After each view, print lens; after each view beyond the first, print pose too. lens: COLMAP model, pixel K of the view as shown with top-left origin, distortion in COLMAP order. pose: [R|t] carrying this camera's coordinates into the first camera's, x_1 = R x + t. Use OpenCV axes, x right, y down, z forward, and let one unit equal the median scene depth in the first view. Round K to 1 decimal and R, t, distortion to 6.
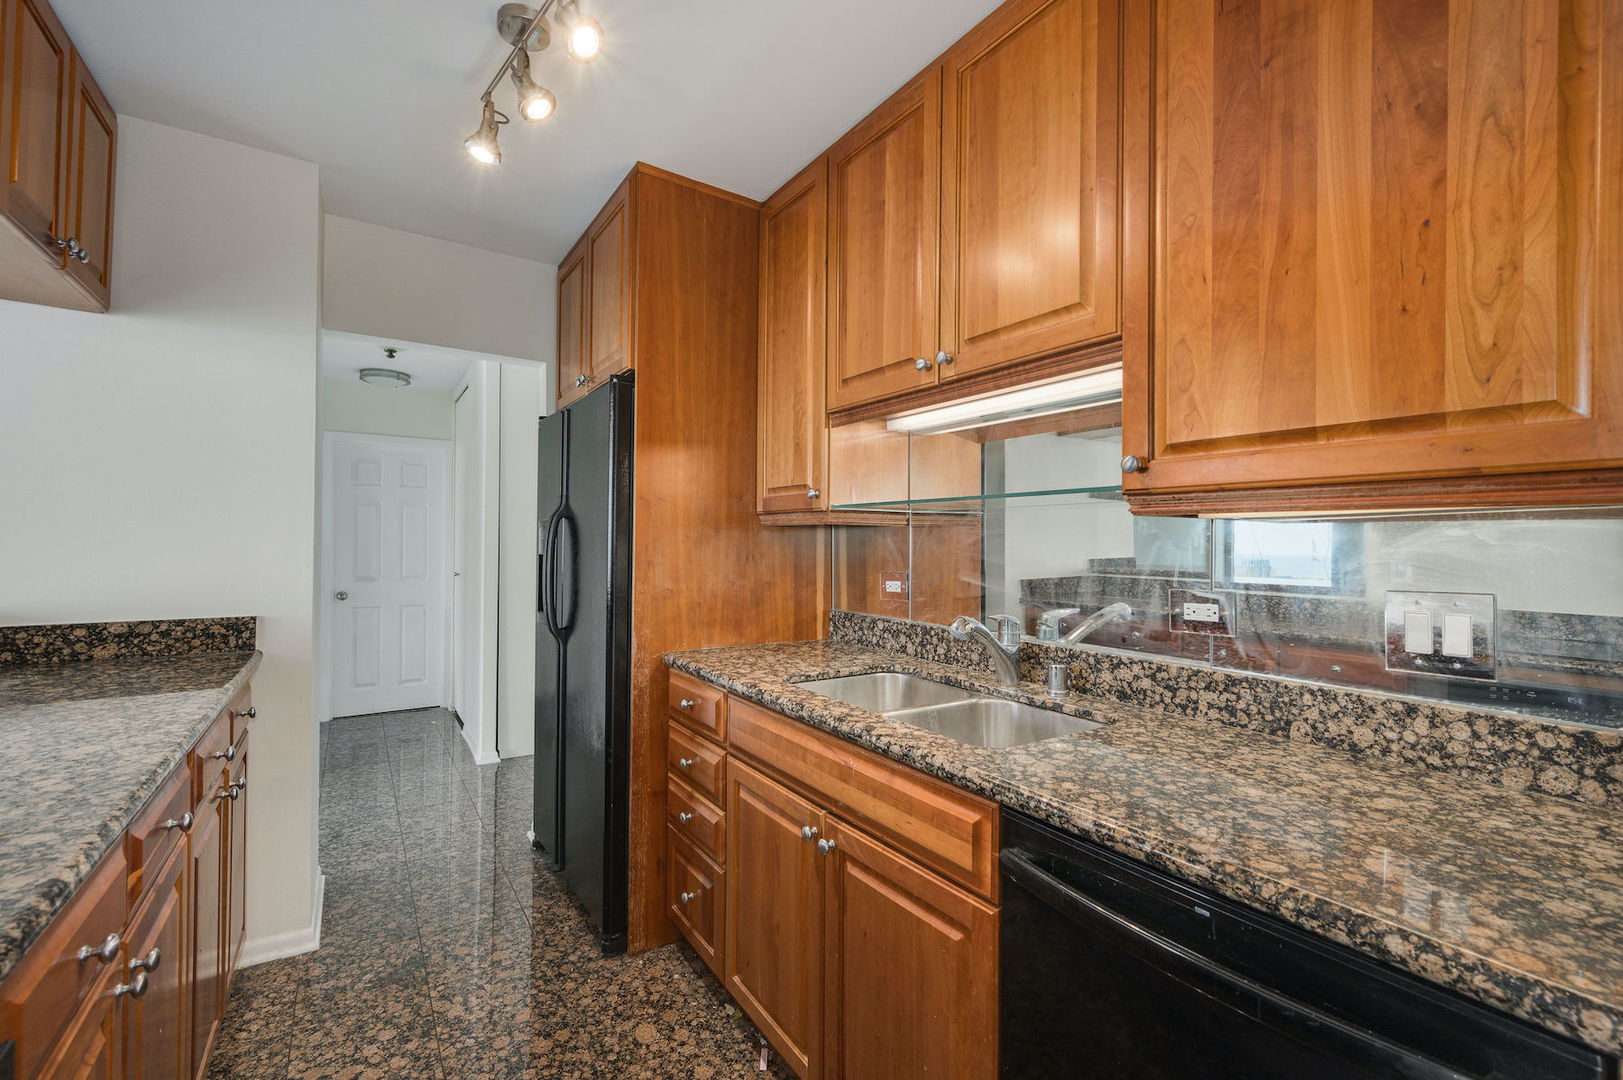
lens RADIAL K [[698.3, 0, 808.5], [0, 698.3, 530.2], [0, 0, 1]] dist [0.000057, -0.000121]
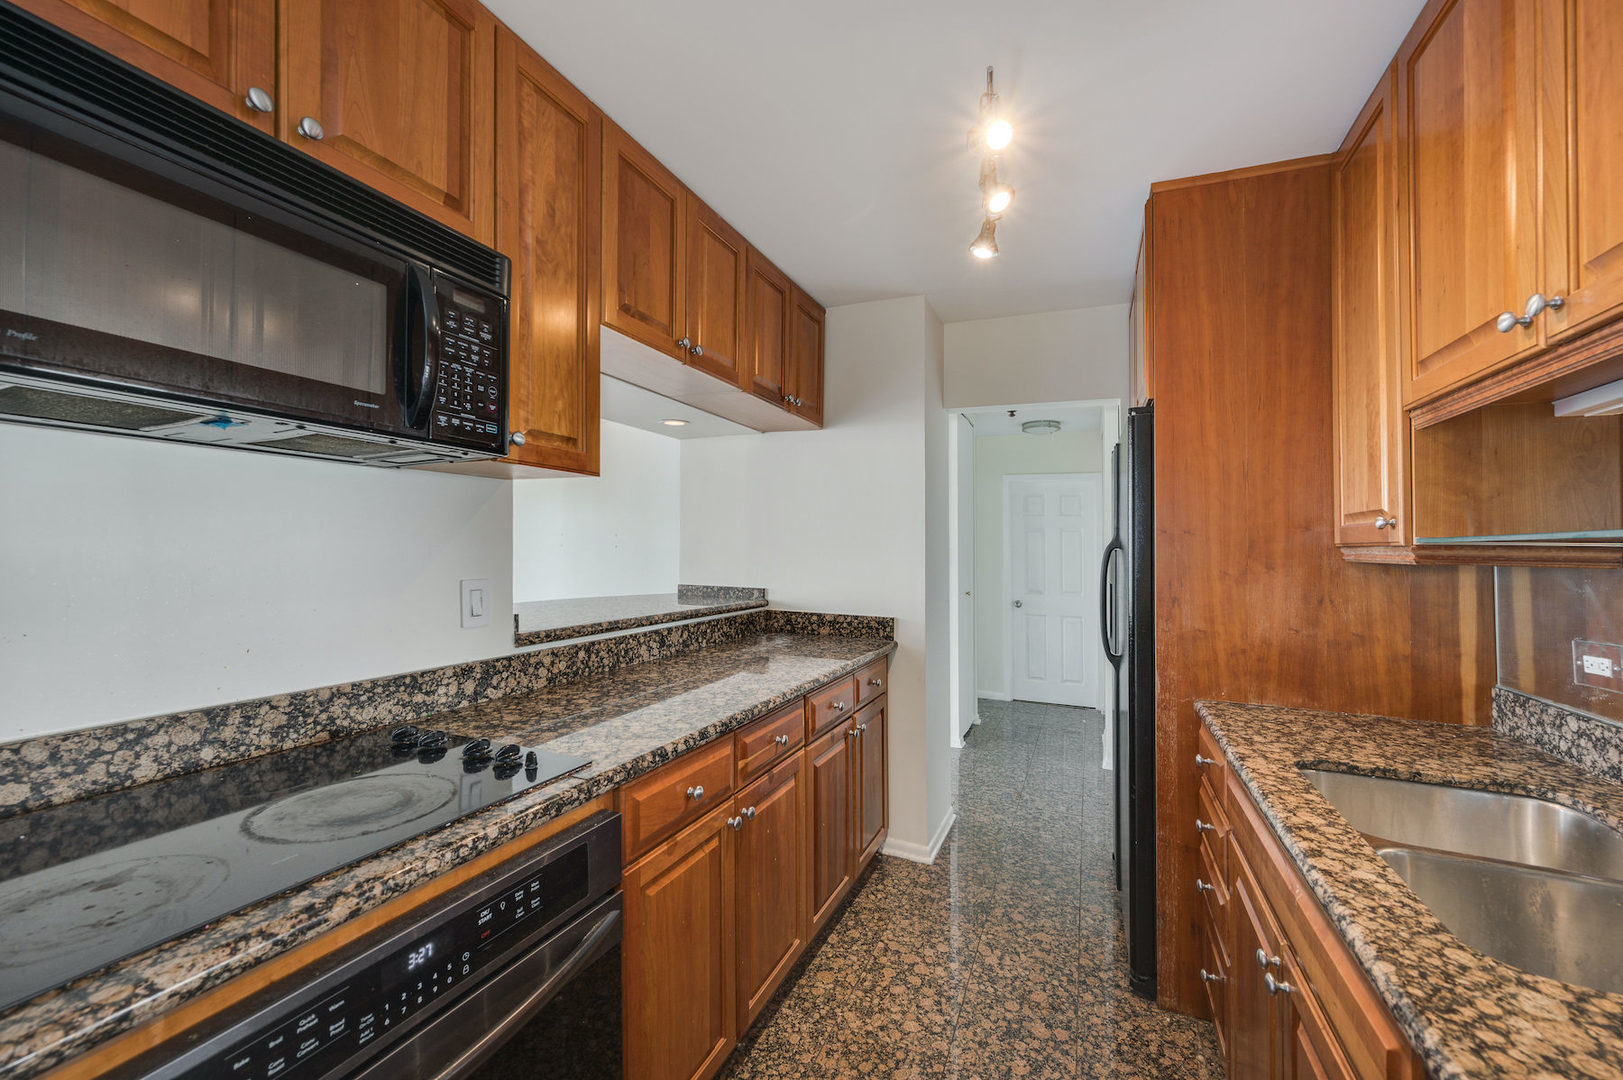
lens RADIAL K [[639.2, 0, 802.5], [0, 639.2, 544.5], [0, 0, 1]] dist [-0.001405, -0.000019]
pose [[0.540789, -0.002056, -0.841156, 0.229042], [-0.000598, 0.999996, -0.002829, -0.025656], [0.841158, 0.002033, 0.540785, 0.113883]]
